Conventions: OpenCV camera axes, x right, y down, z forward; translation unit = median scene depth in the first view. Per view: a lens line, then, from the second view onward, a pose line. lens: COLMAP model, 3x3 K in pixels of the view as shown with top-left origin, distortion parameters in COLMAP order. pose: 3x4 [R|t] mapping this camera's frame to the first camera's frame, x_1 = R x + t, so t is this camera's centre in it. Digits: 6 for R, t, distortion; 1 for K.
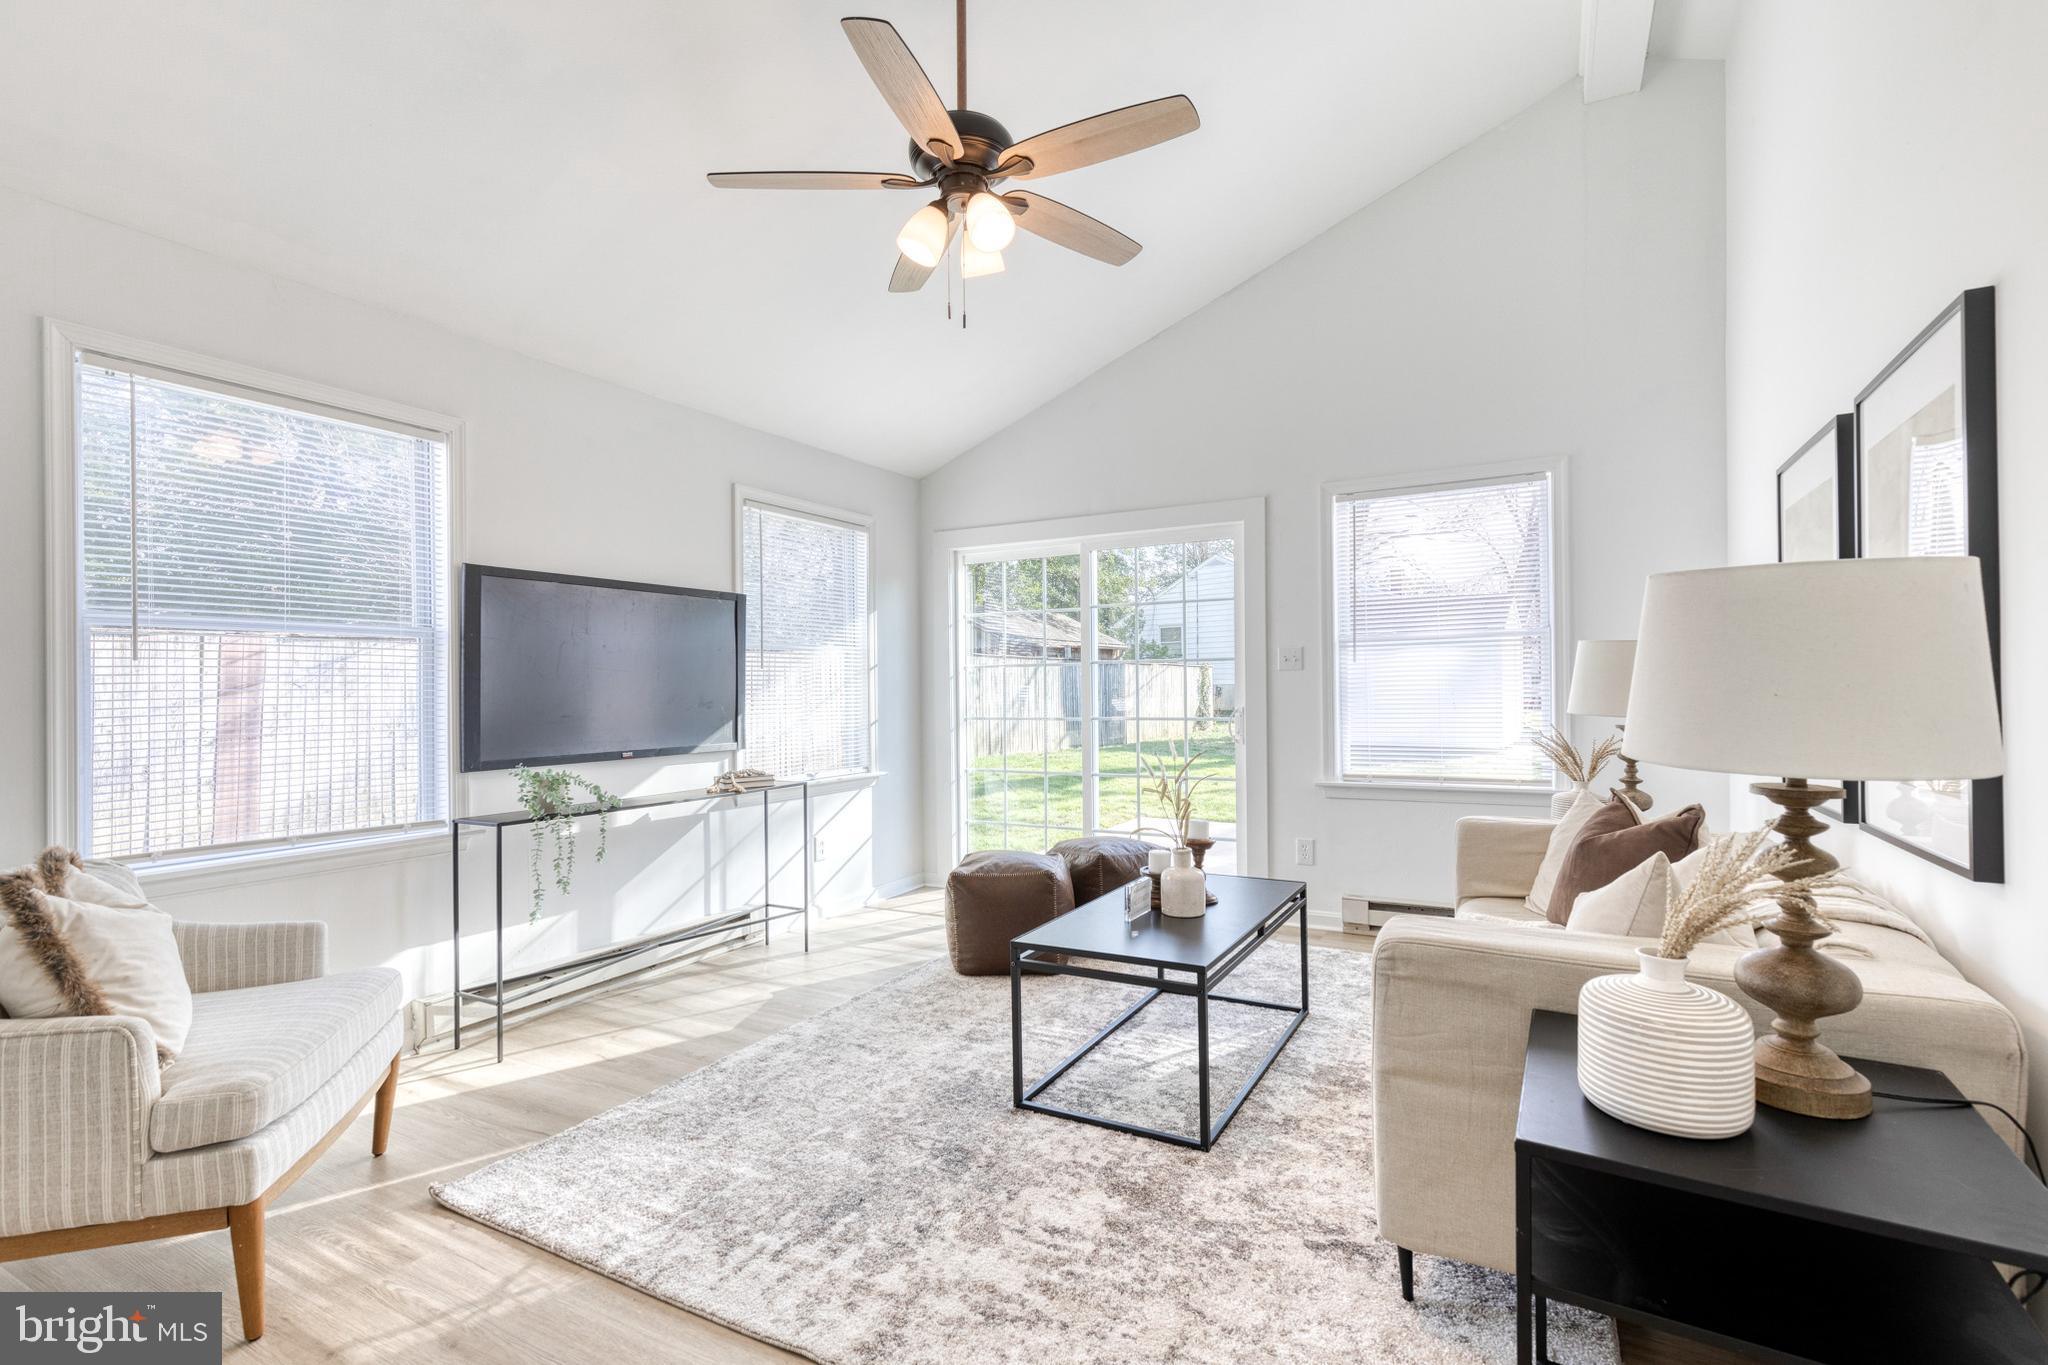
lens RADIAL K [[940.5, 0, 1055.9], [0, 940.5, 689.8], [0, 0, 1]] dist [0.015483, -0.000973]
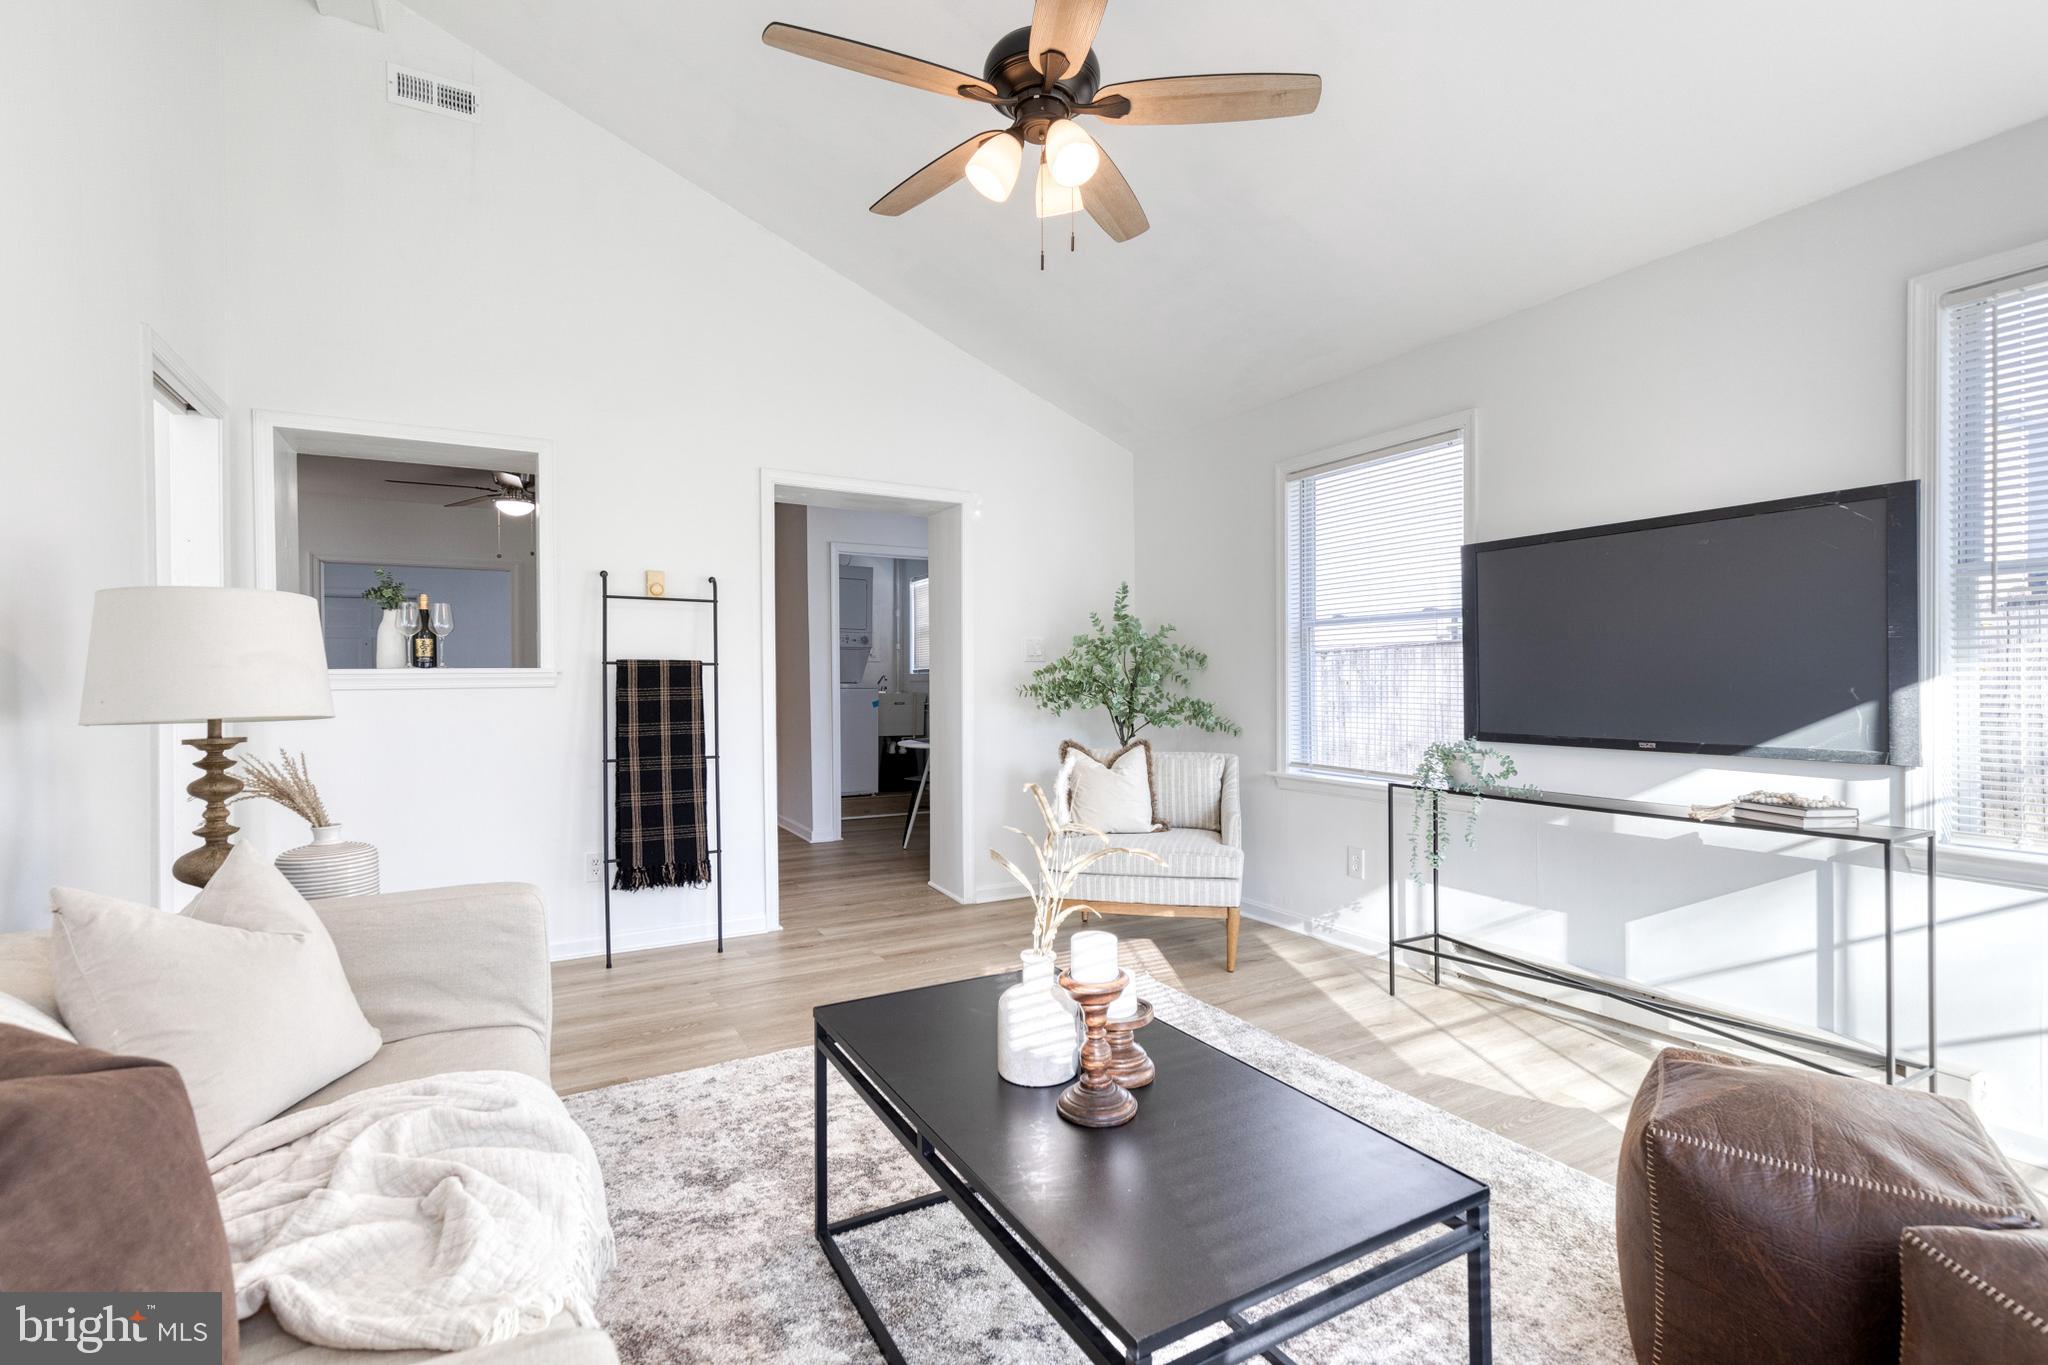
lens RADIAL K [[930.7, 0, 1048.1], [0, 930.7, 681.1], [0, 0, 1]] dist [0.015650, -0.000790]
pose [[-0.527786, 0.012178, -0.849290, 0.718883], [0.011066, 0.999911, 0.007462, 0.008065], [0.849306, -0.005460, -0.527873, 1.564414]]
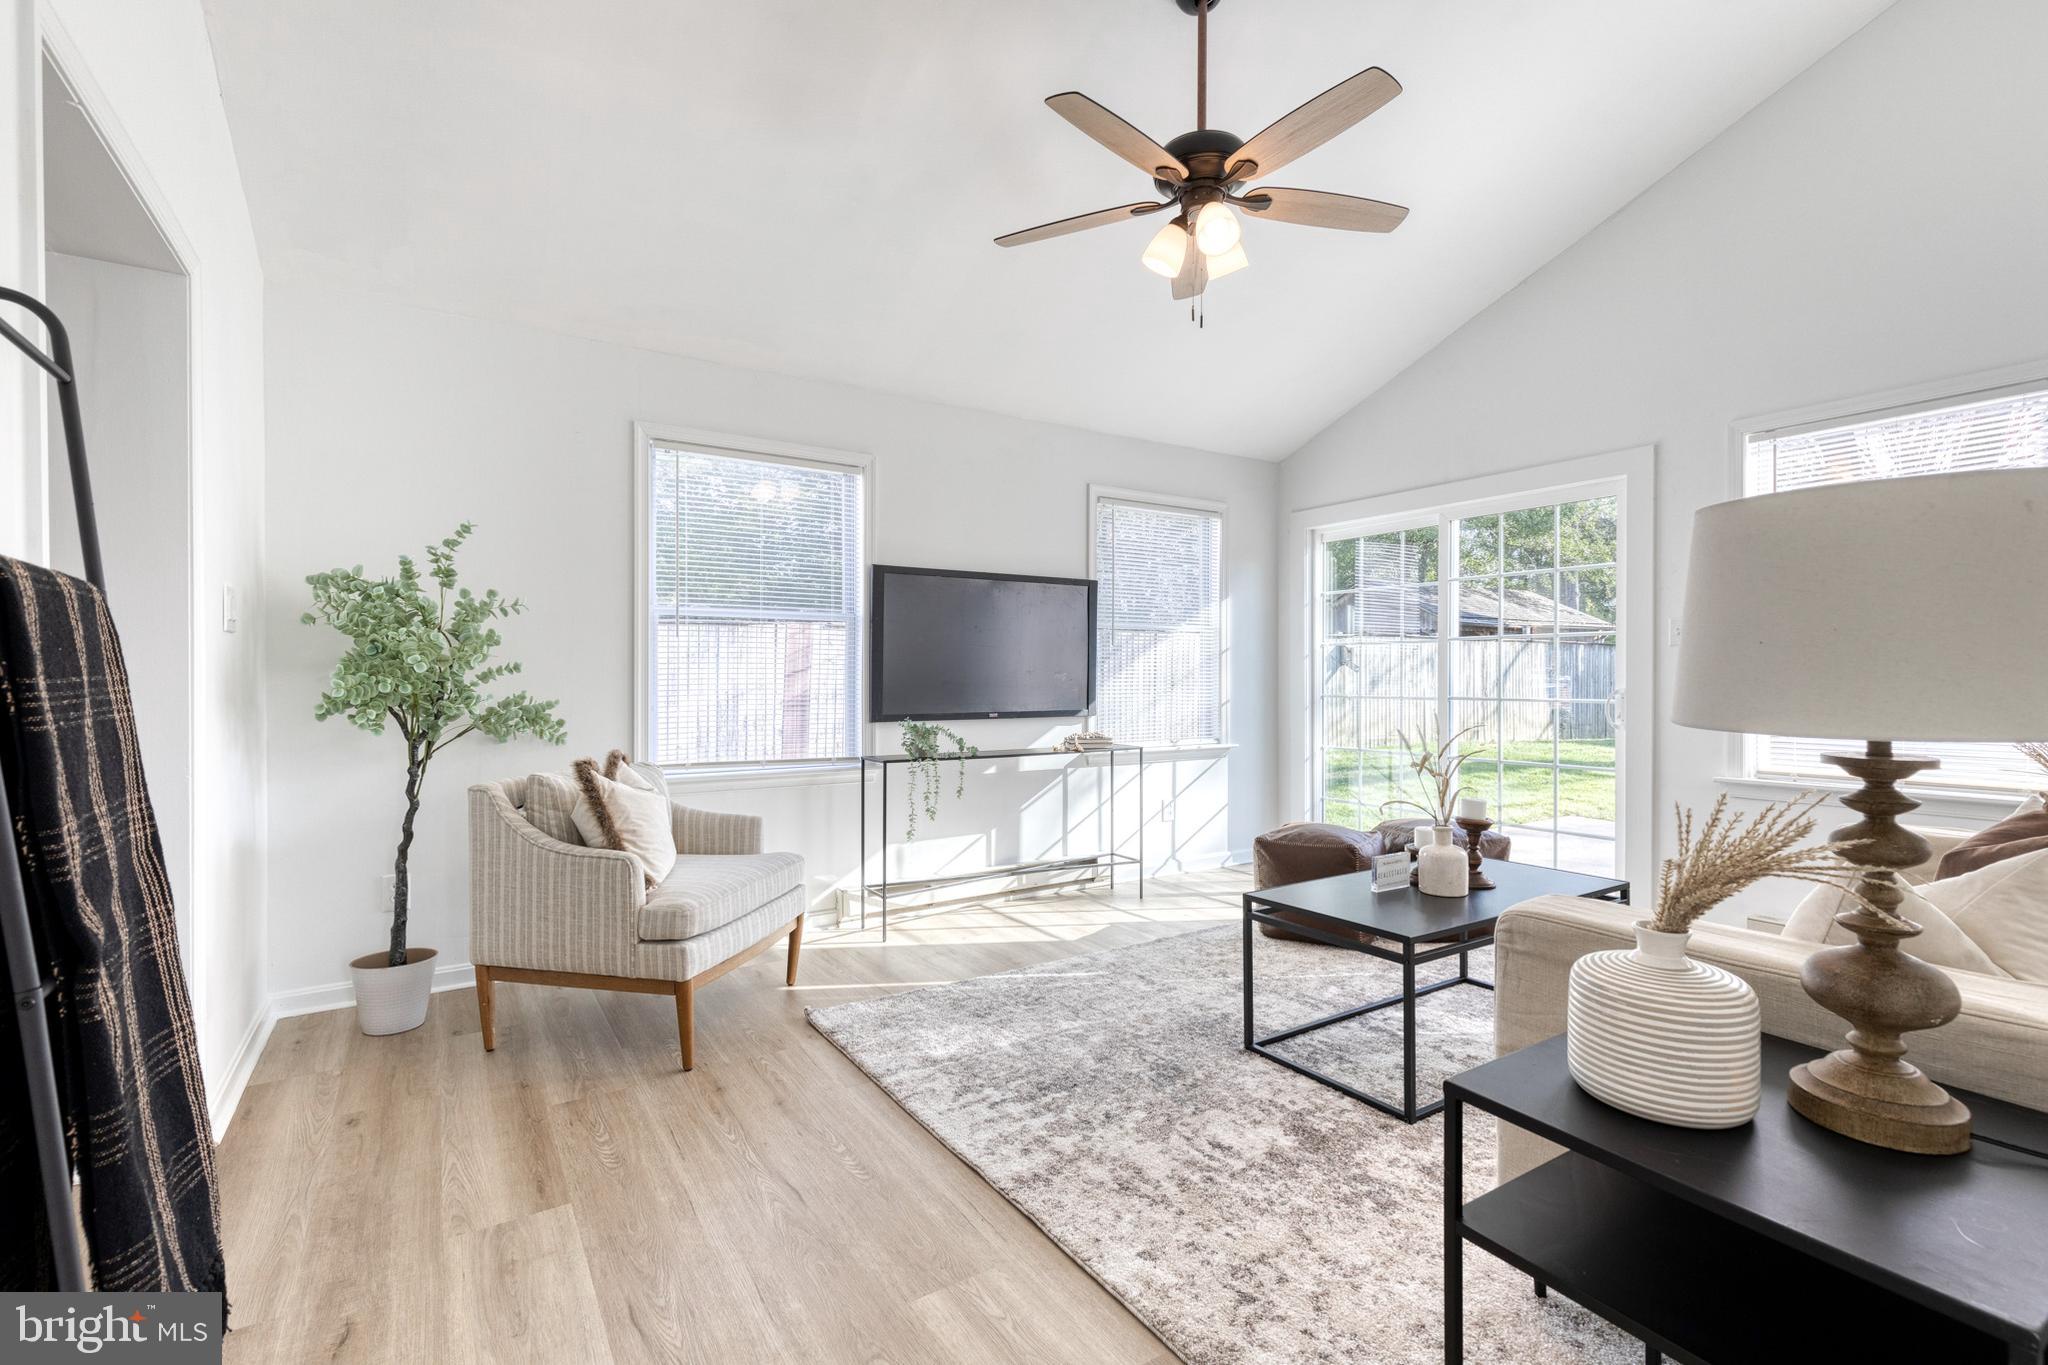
lens RADIAL K [[930.7, 0, 1048.1], [0, 930.7, 681.1], [0, 0, 1]] dist [0.015650, -0.000790]
pose [[0.881543, 0.014551, -0.471880, 0.277794], [-0.011222, 0.999888, 0.009867, 0.018616], [0.471971, -0.003403, 0.881608, -0.043729]]
